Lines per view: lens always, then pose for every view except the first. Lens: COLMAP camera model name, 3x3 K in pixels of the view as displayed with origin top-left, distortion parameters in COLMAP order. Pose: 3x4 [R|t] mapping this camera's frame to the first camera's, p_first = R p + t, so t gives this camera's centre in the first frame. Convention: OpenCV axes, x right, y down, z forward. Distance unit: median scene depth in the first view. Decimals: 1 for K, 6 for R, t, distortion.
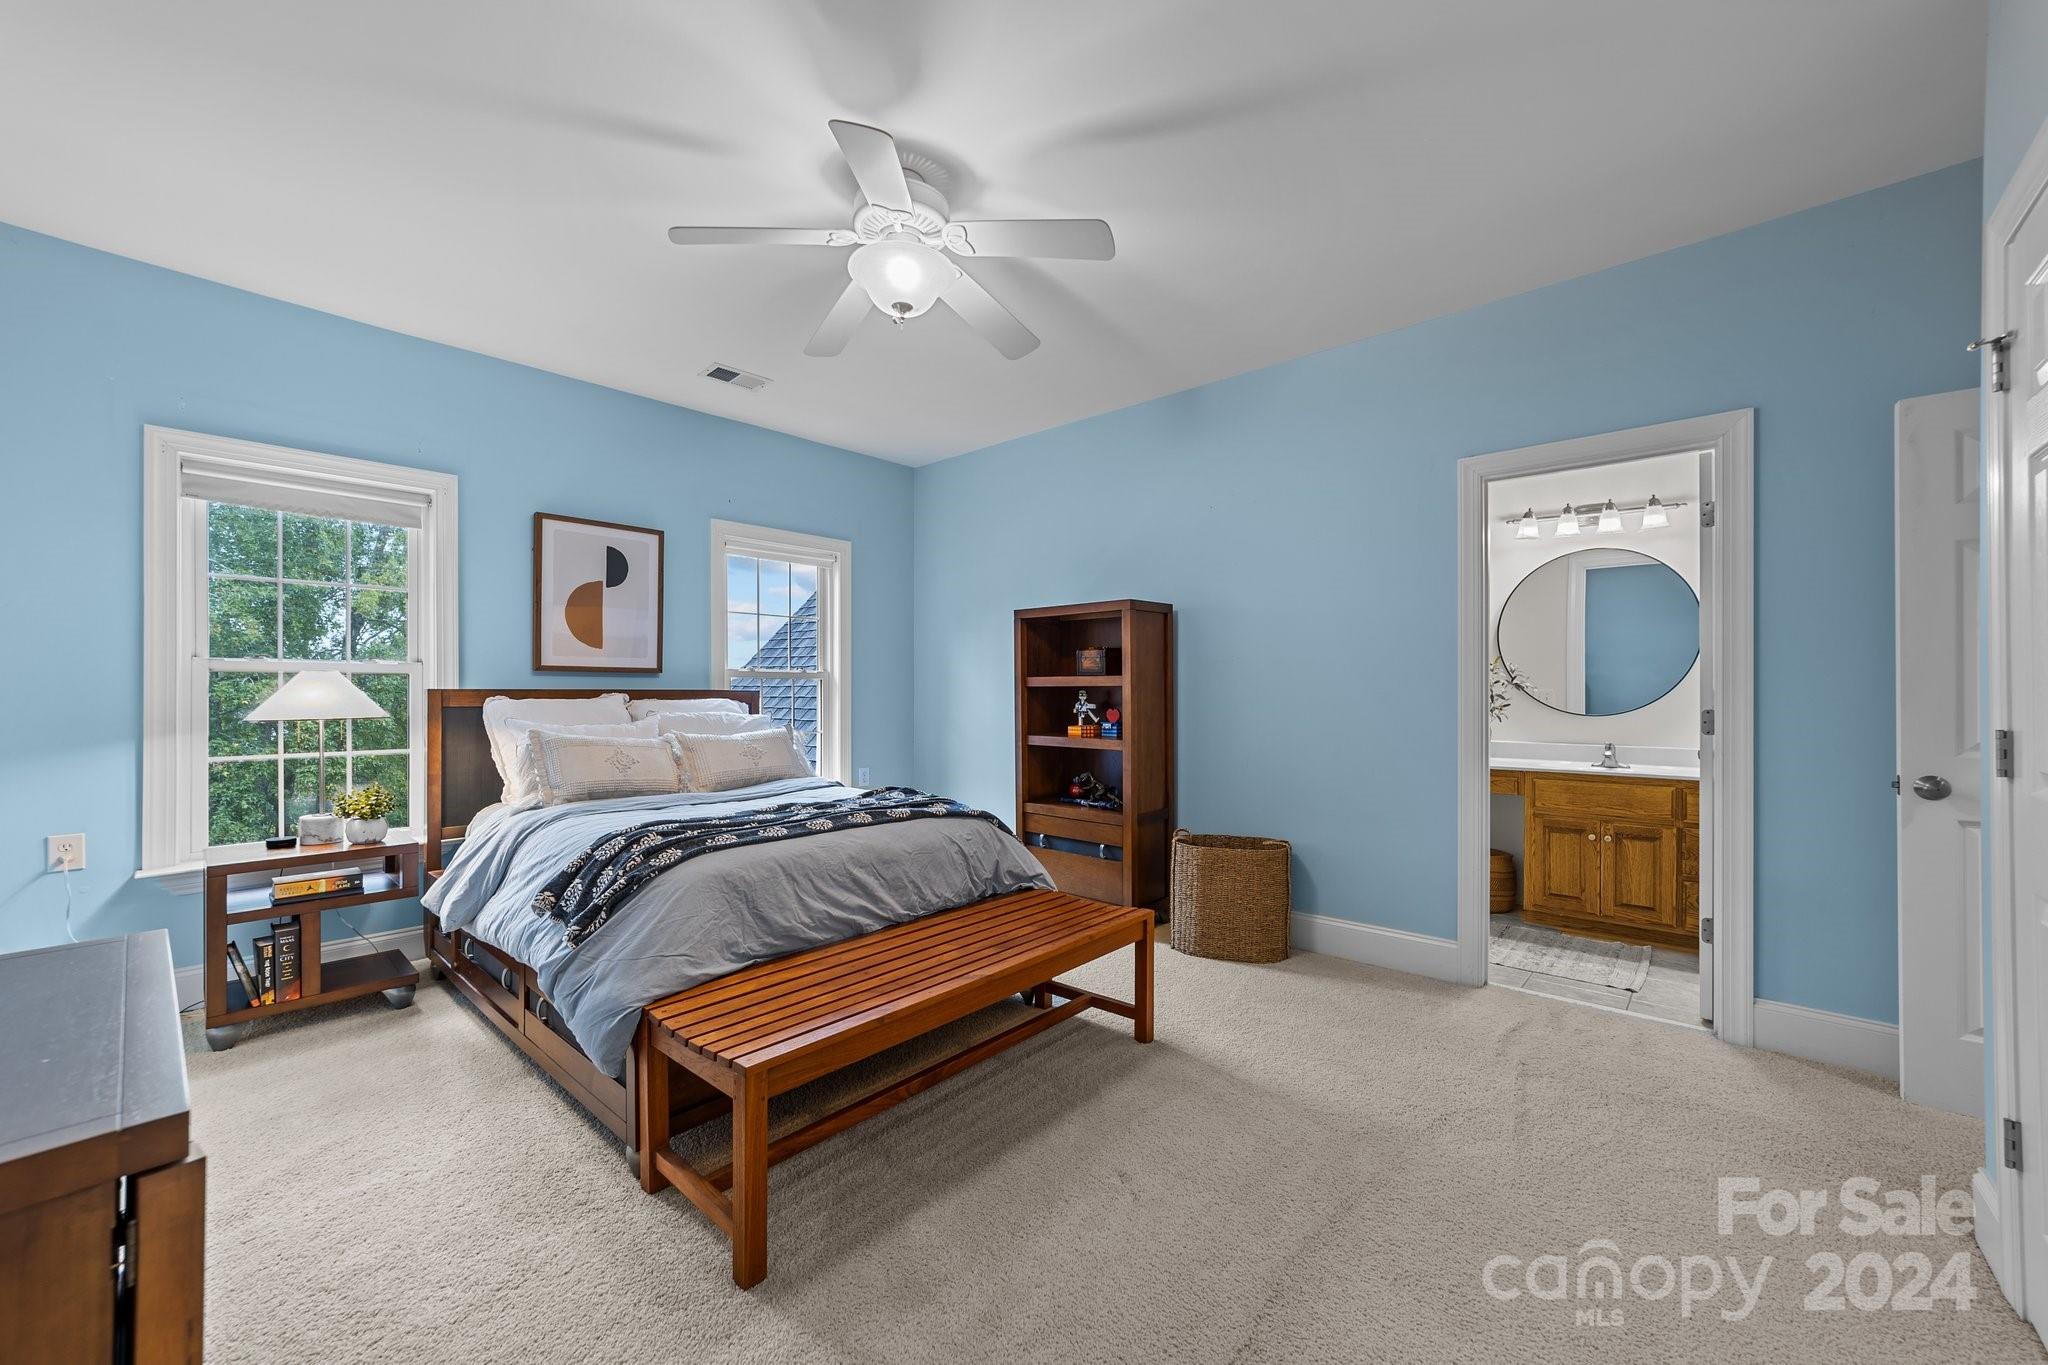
lens RADIAL K [[788.5, 0, 1020.3], [0, 788.5, 684.2], [0, 0, 1]] dist [-0.016424, 0.006945]
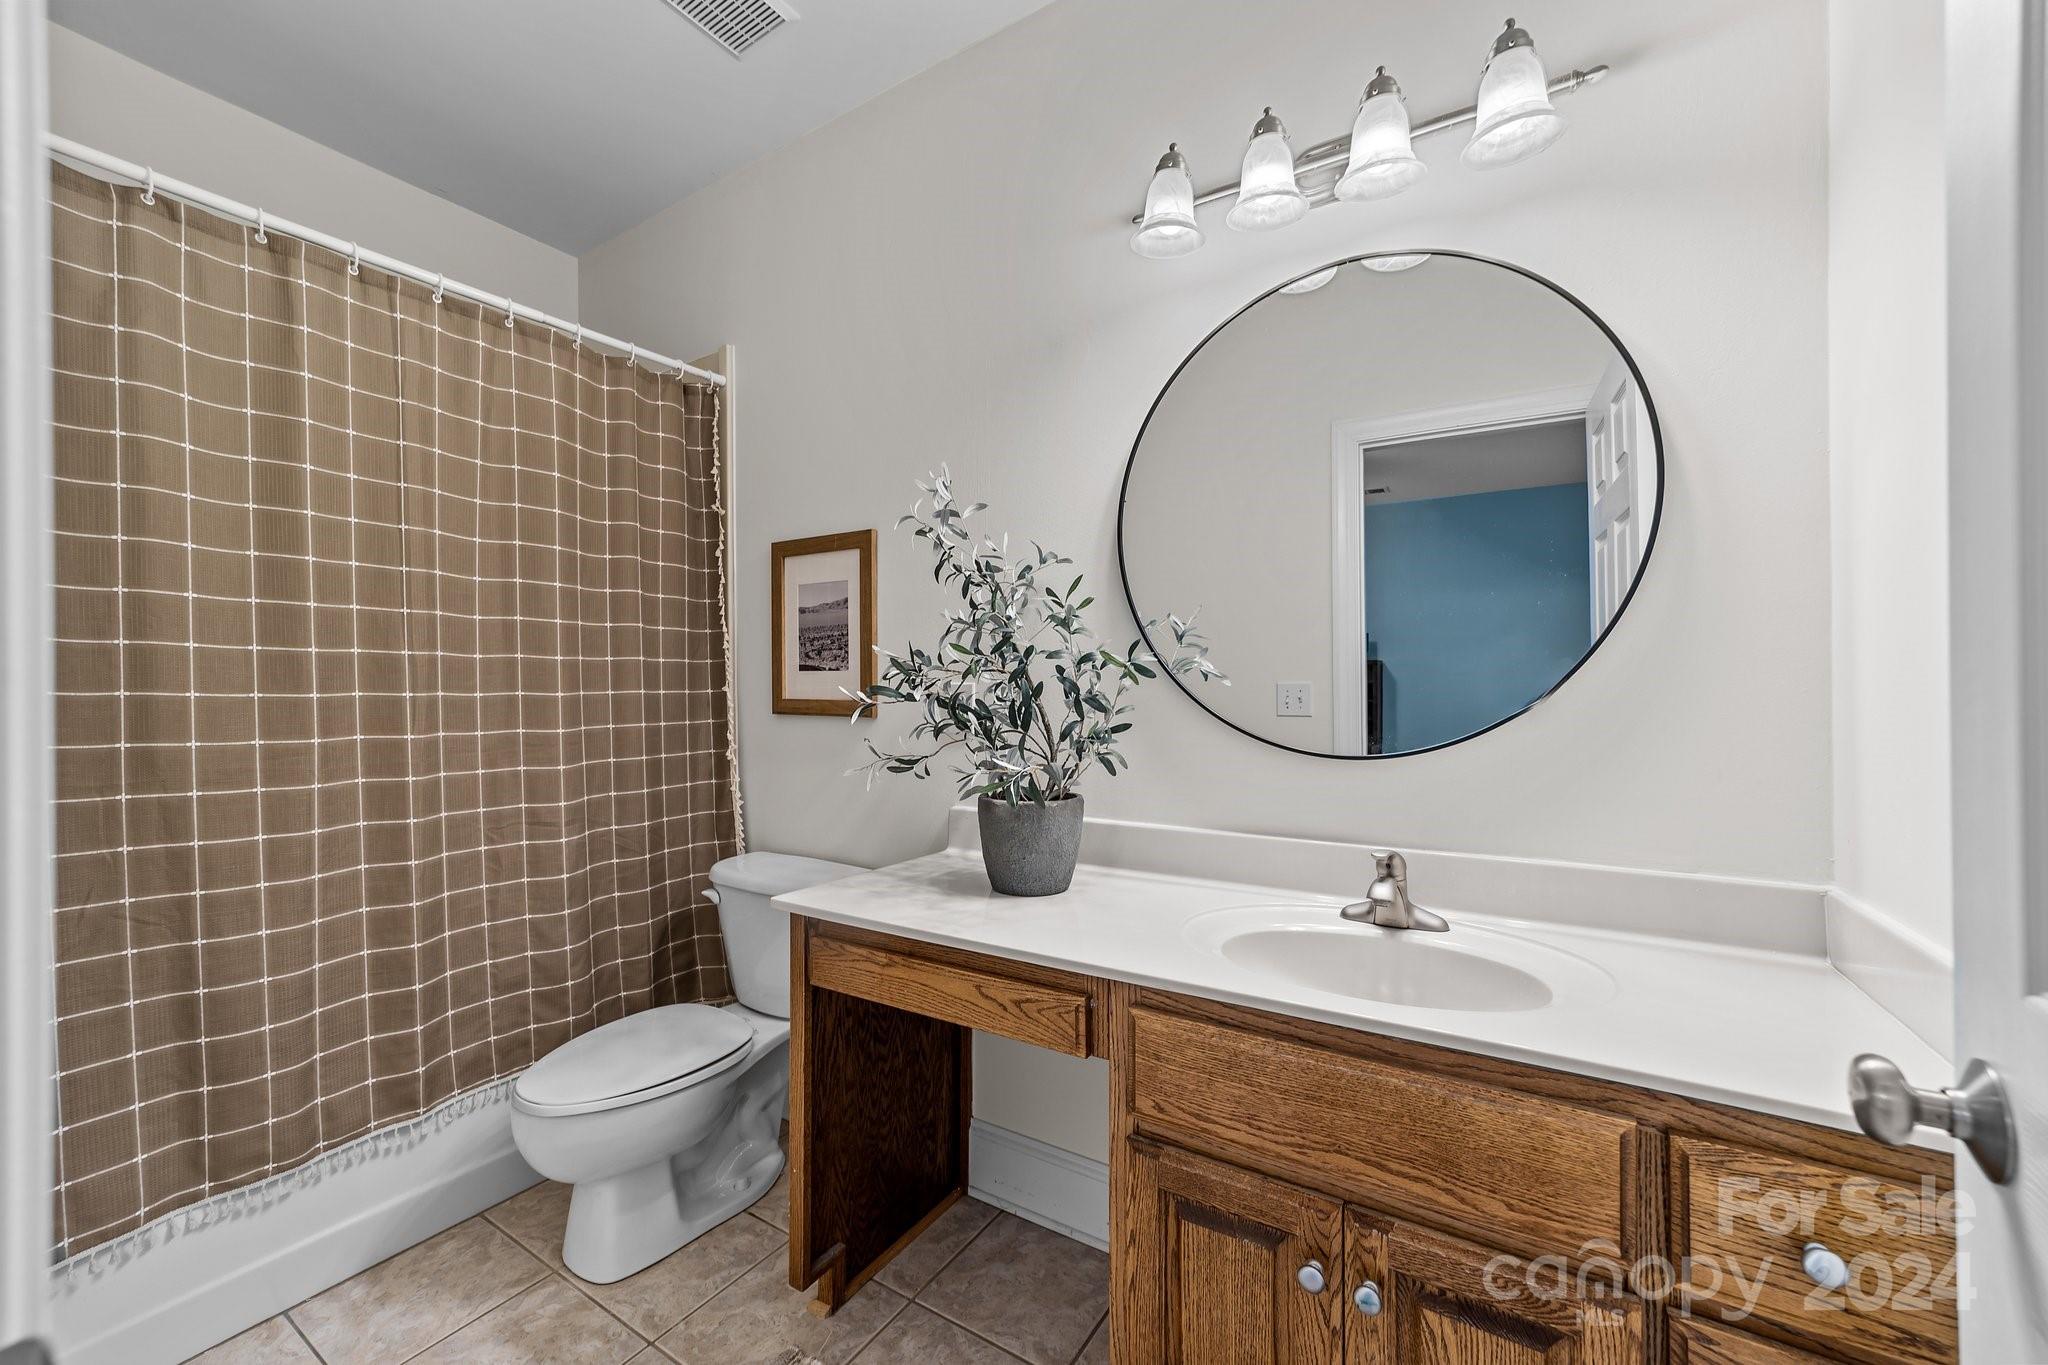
lens RADIAL K [[788.5, 0, 1020.3], [0, 788.5, 684.2], [0, 0, 1]] dist [-0.016424, 0.006945]
pose [[0.987052, -0.013526, 0.159832, 0.584407], [0.012812, 0.999903, 0.005494, 0.005936], [-0.159891, -0.003375, 0.987129, 0.748681]]
